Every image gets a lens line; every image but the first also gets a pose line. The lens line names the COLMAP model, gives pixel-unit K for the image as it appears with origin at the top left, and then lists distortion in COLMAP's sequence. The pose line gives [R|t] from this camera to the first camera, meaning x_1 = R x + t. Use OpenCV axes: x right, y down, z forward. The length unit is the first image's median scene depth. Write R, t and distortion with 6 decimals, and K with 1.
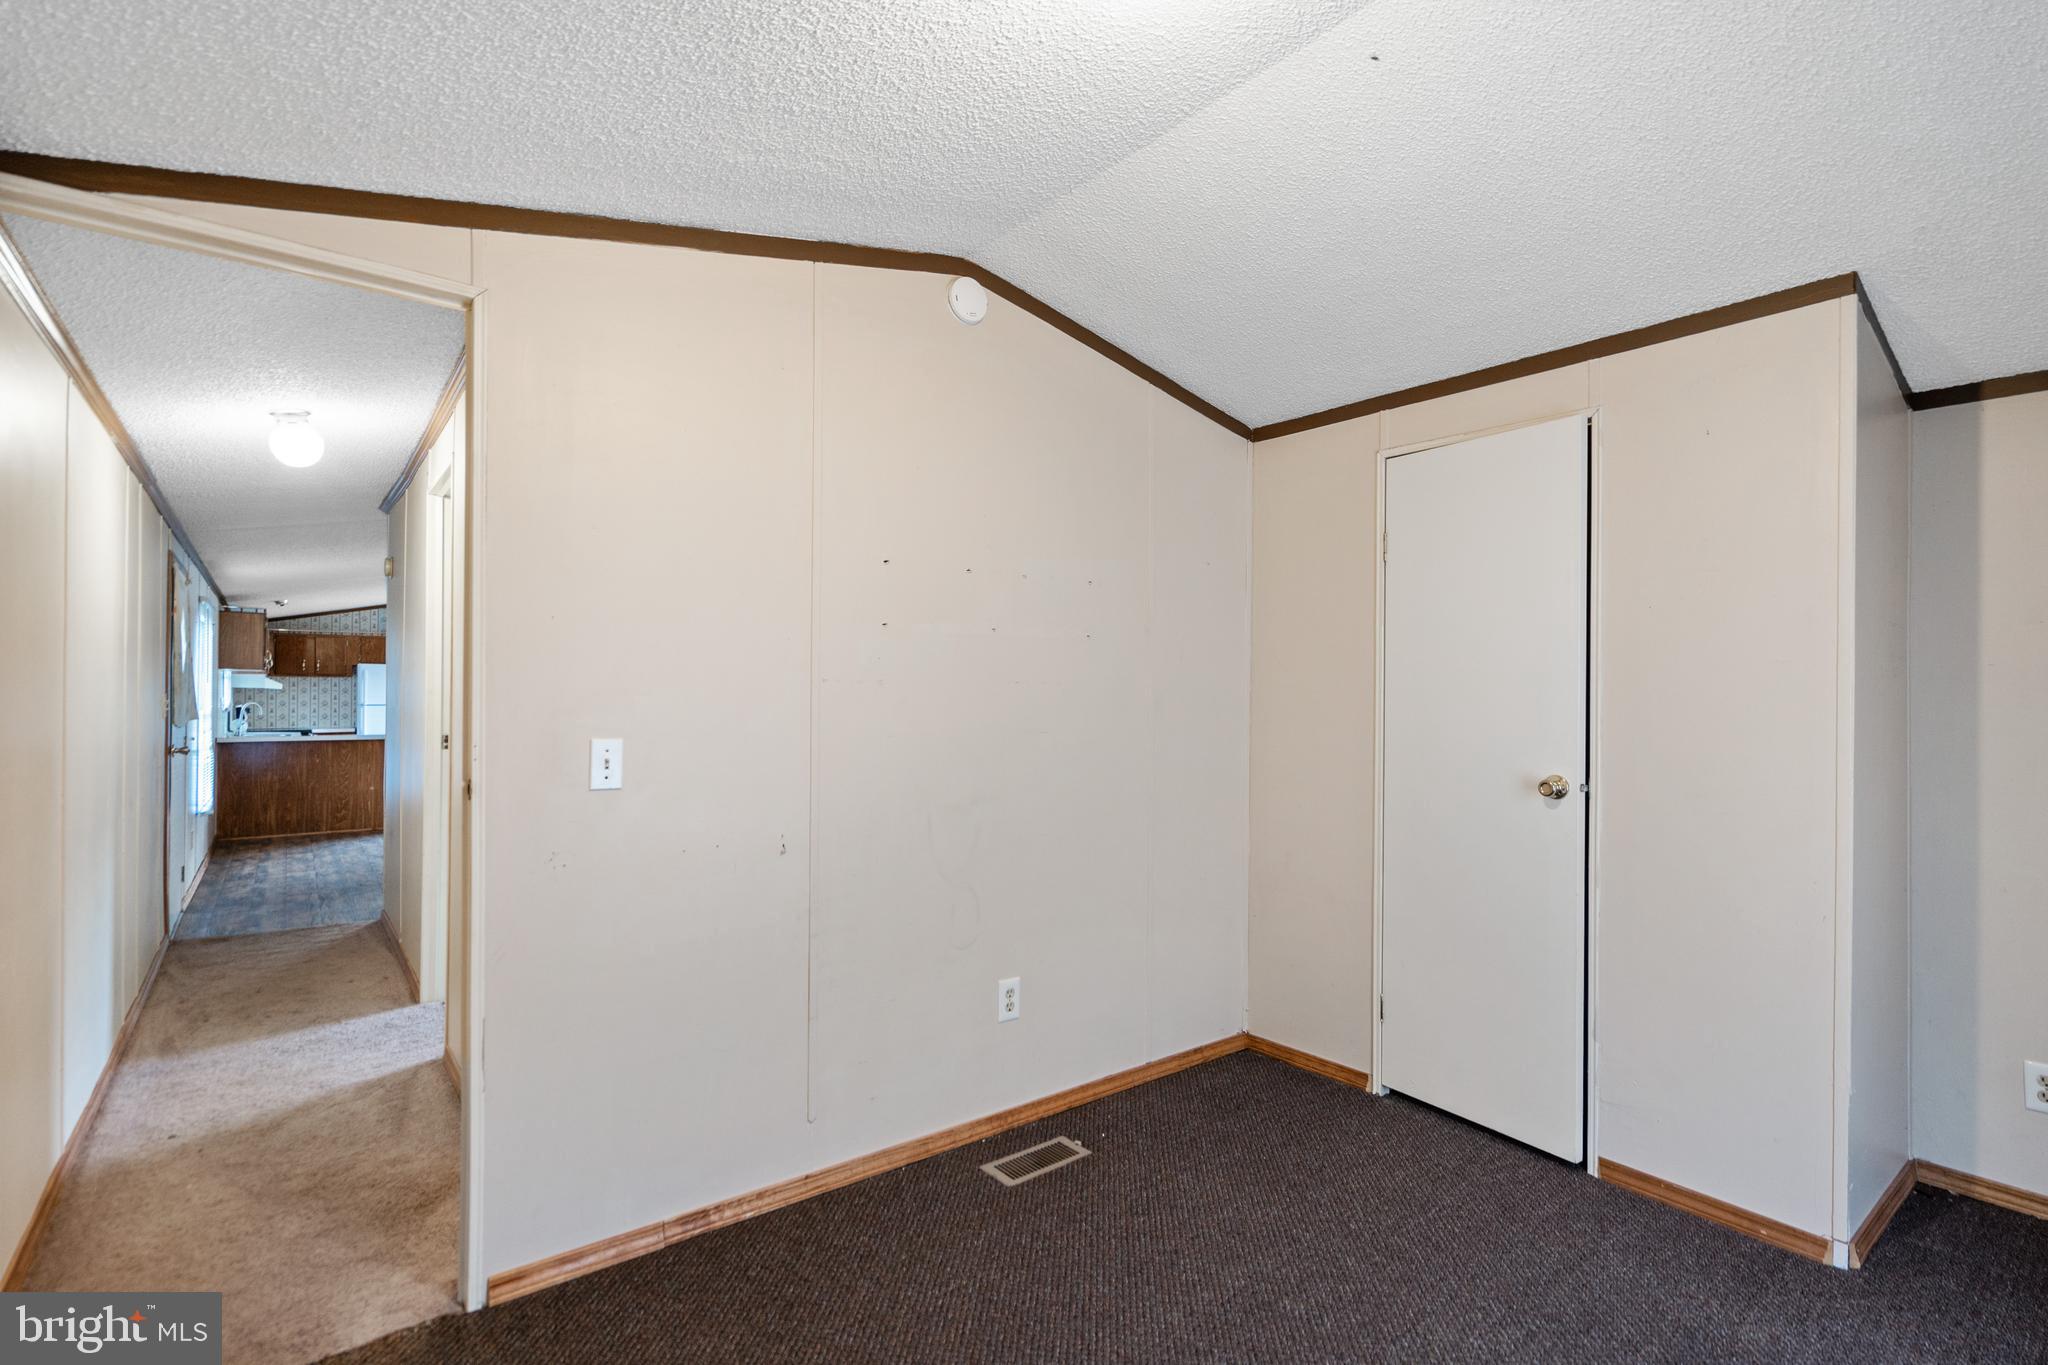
lens RADIAL K [[941.6, 0, 1010.7], [0, 941.6, 682.3], [0, 0, 1]] dist [-0.003083, 0.001871]
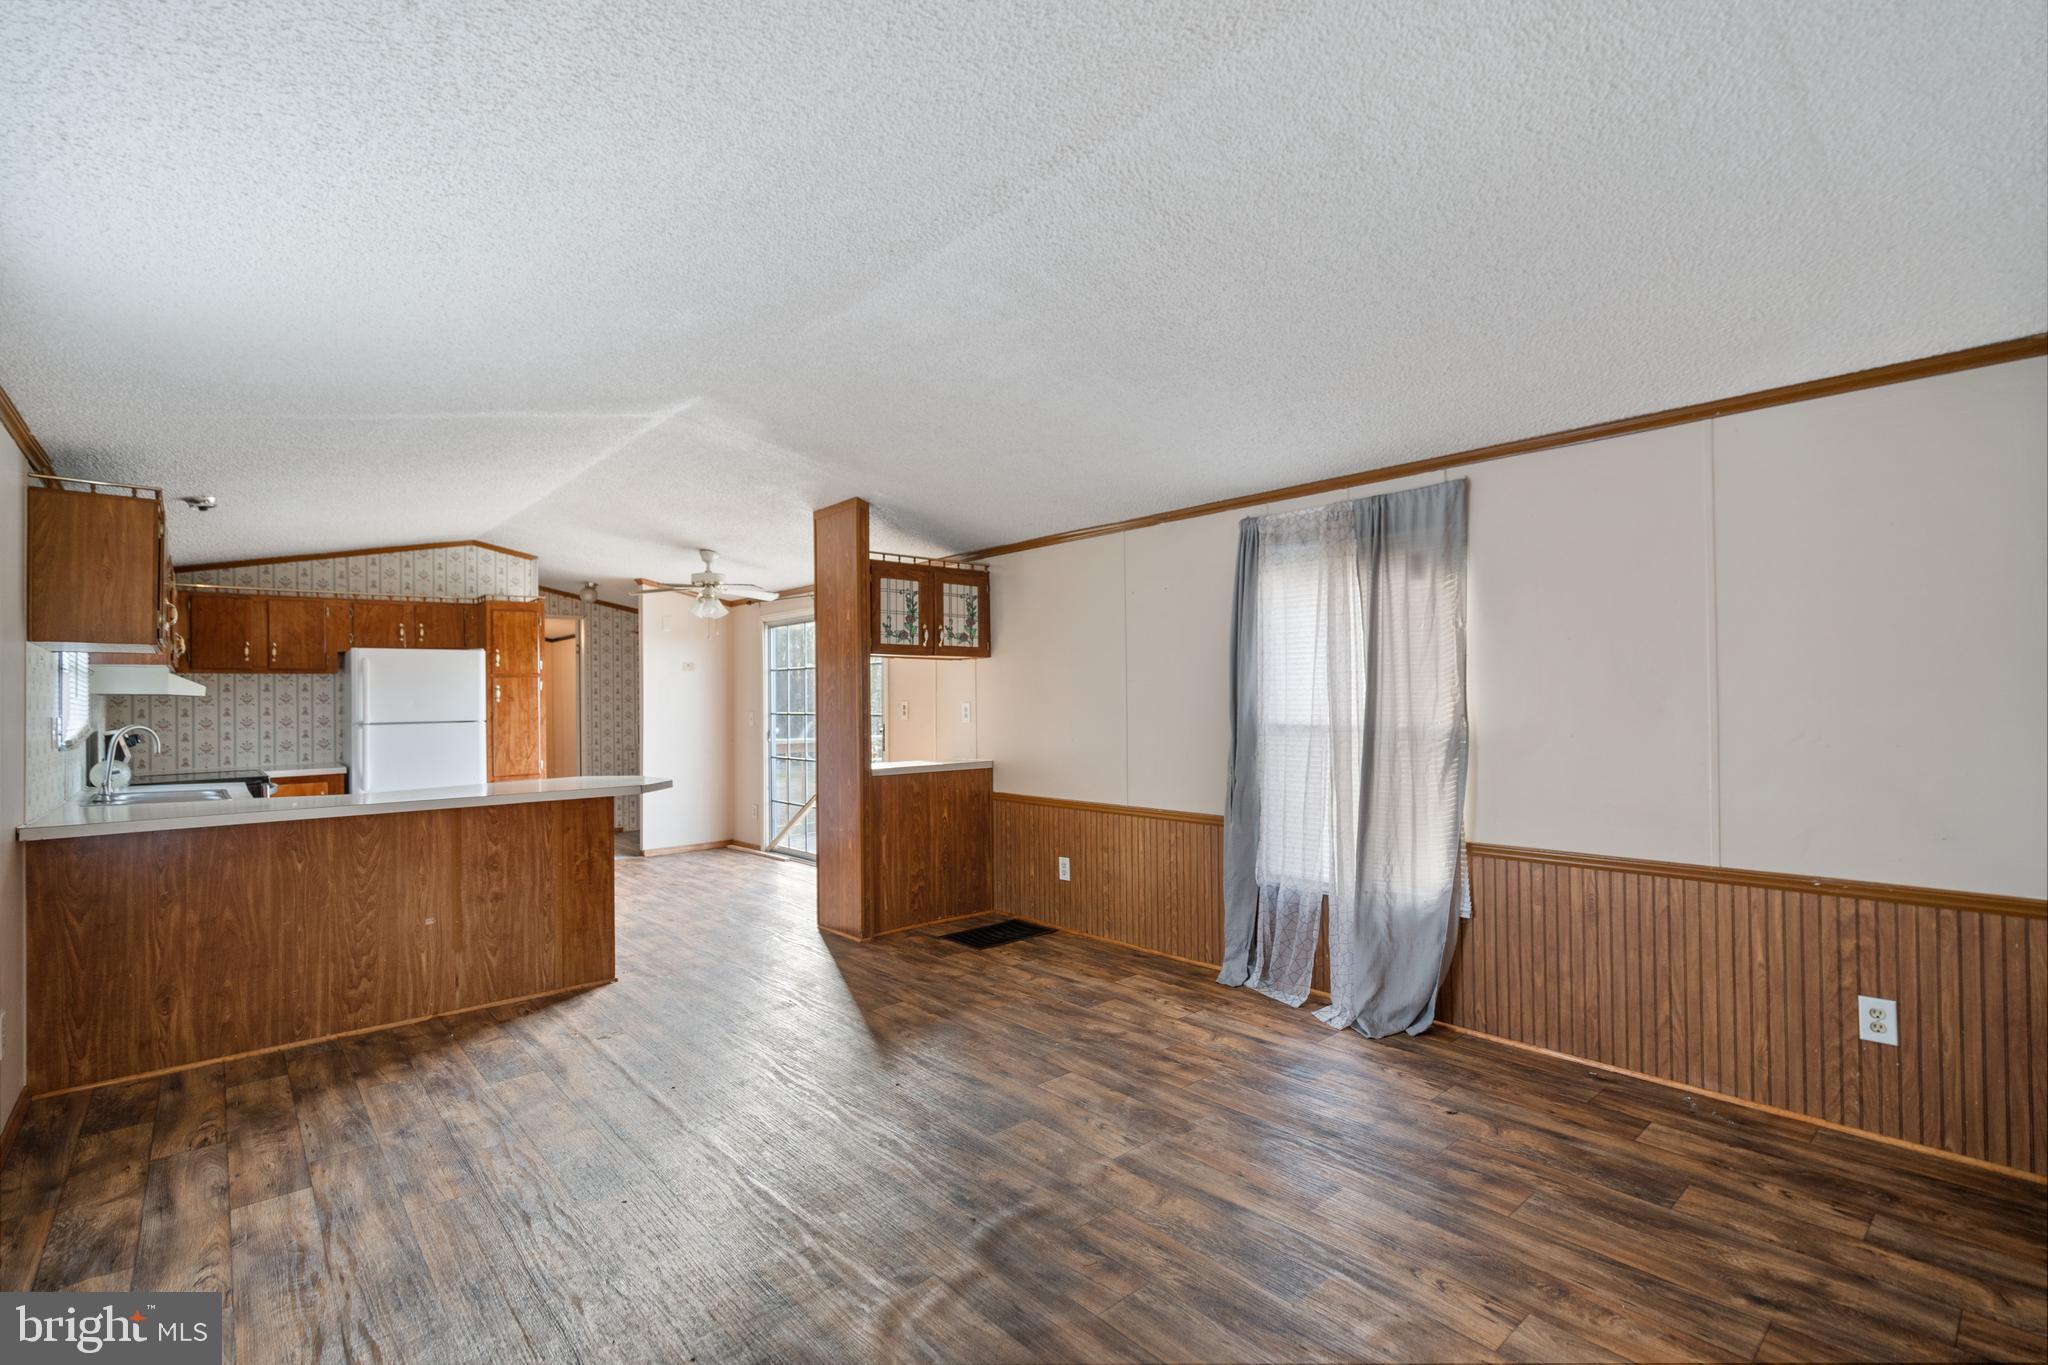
lens RADIAL K [[941.6, 0, 1020.7], [0, 941.6, 688.1], [0, 0, 1]] dist [-0.003083, 0.001871]
pose [[0.998361, -0.014438, 0.055382, -0.329689], [0.014274, 0.999892, 0.003359, 0.006721], [-0.055424, -0.002563, 0.998460, 0.425560]]
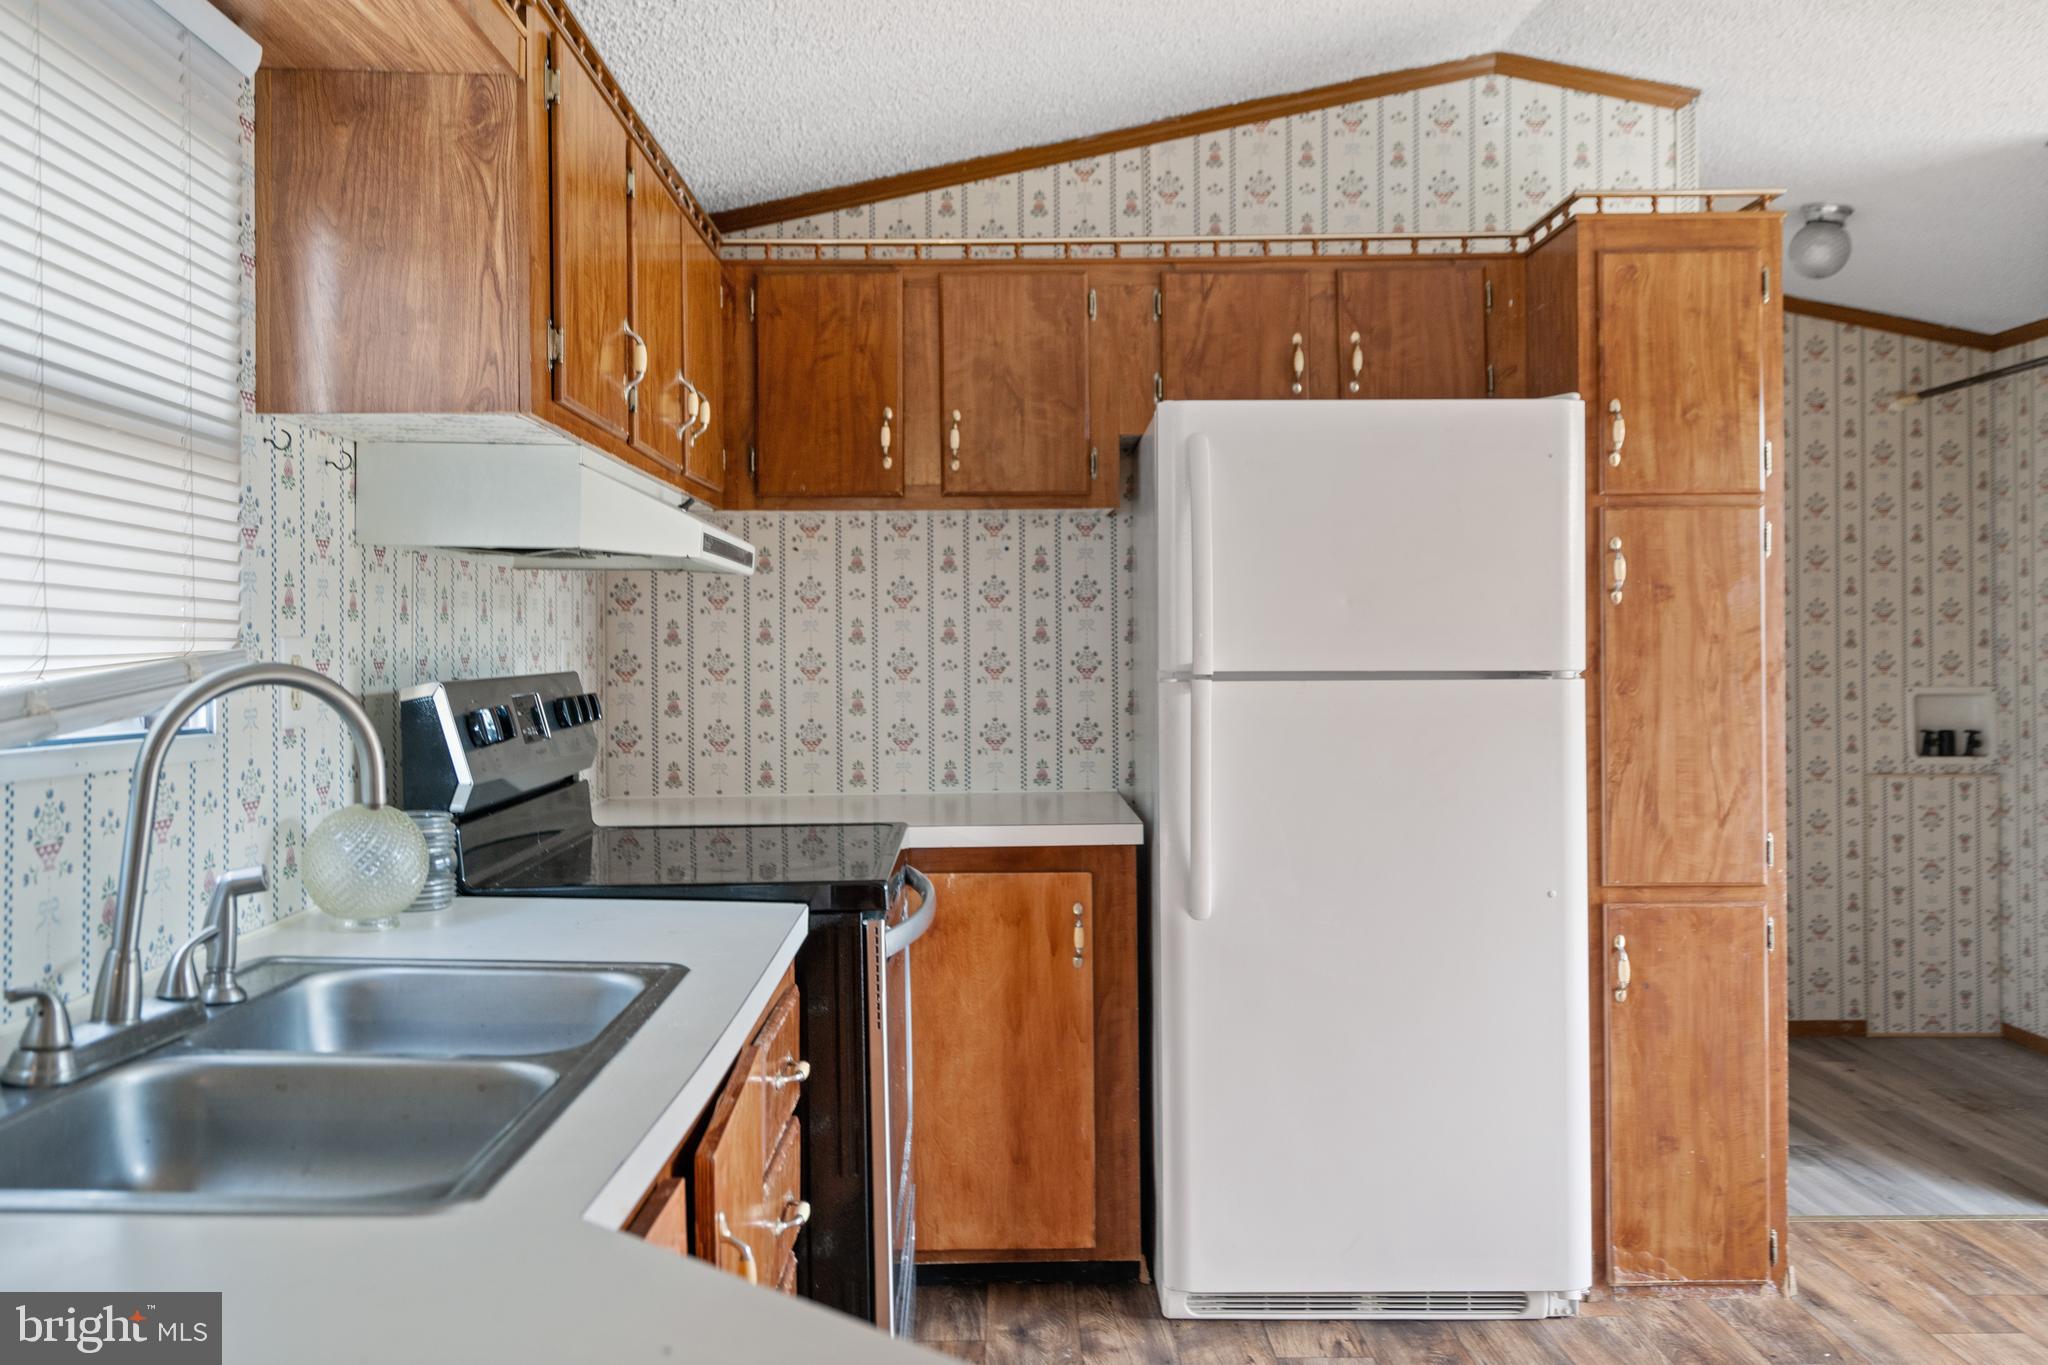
lens RADIAL K [[1657.3, 0, 1000.6], [0, 1657.3, 636.7], [0, 0, 1]] dist [0.017388, -0.001467]
pose [[0.792450, -0.007888, -0.609886, -0.536346], [0.014899, 0.999868, 0.006428, 0.015223], [0.609755, -0.014181, 0.792463, 0.751864]]
